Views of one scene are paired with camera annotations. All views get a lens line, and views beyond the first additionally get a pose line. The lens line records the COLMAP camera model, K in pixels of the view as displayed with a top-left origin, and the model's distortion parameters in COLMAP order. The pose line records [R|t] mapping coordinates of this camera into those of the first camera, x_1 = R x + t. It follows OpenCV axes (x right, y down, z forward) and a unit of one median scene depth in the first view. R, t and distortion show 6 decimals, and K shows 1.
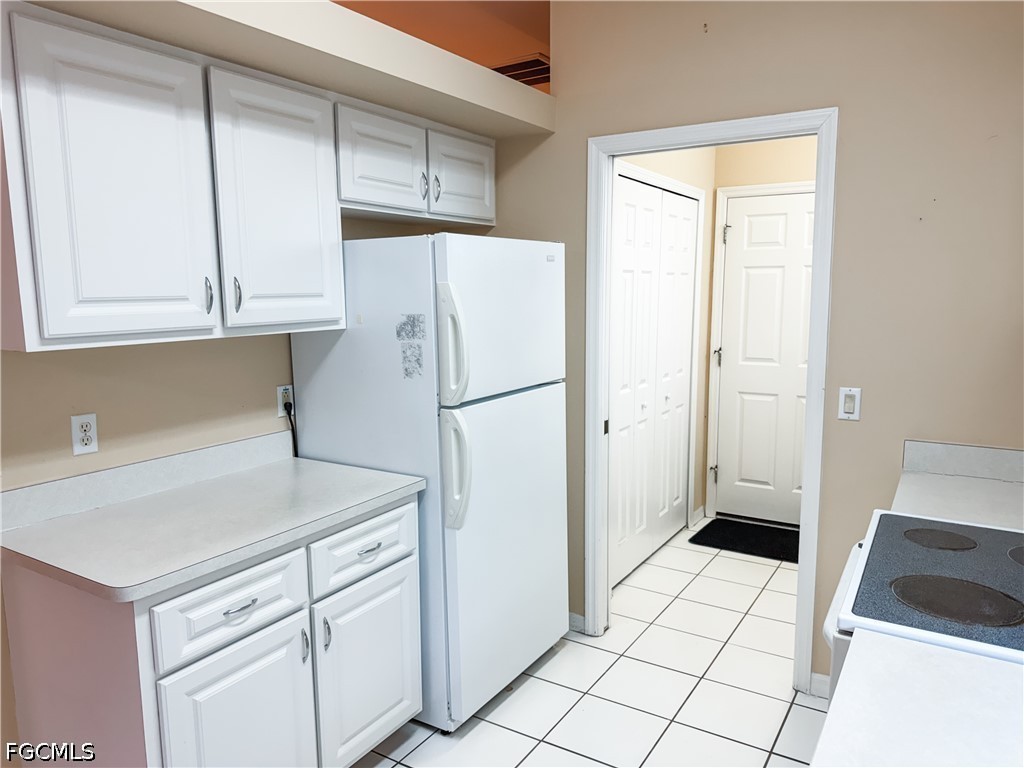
lens RADIAL K [[715.7, 0, 512.0], [0, 715.7, 384.0], [0, 0, 1]] dist [0.119654, -0.162071]
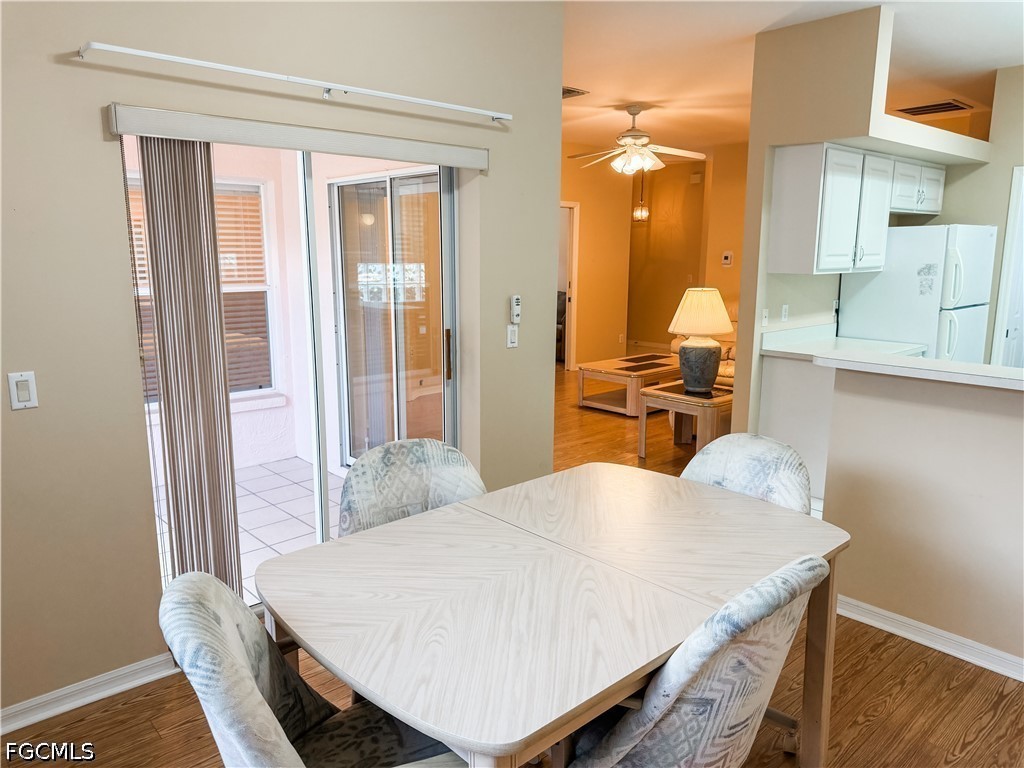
lens RADIAL K [[715.7, 0, 512.0], [0, 715.7, 384.0], [0, 0, 1]] dist [0.119654, -0.162071]
pose [[0.961820, 0.056460, -0.267796, -0.621286], [-0.043596, 0.997602, 0.053749, 0.162673], [0.270189, -0.040022, 0.961975, -1.174503]]
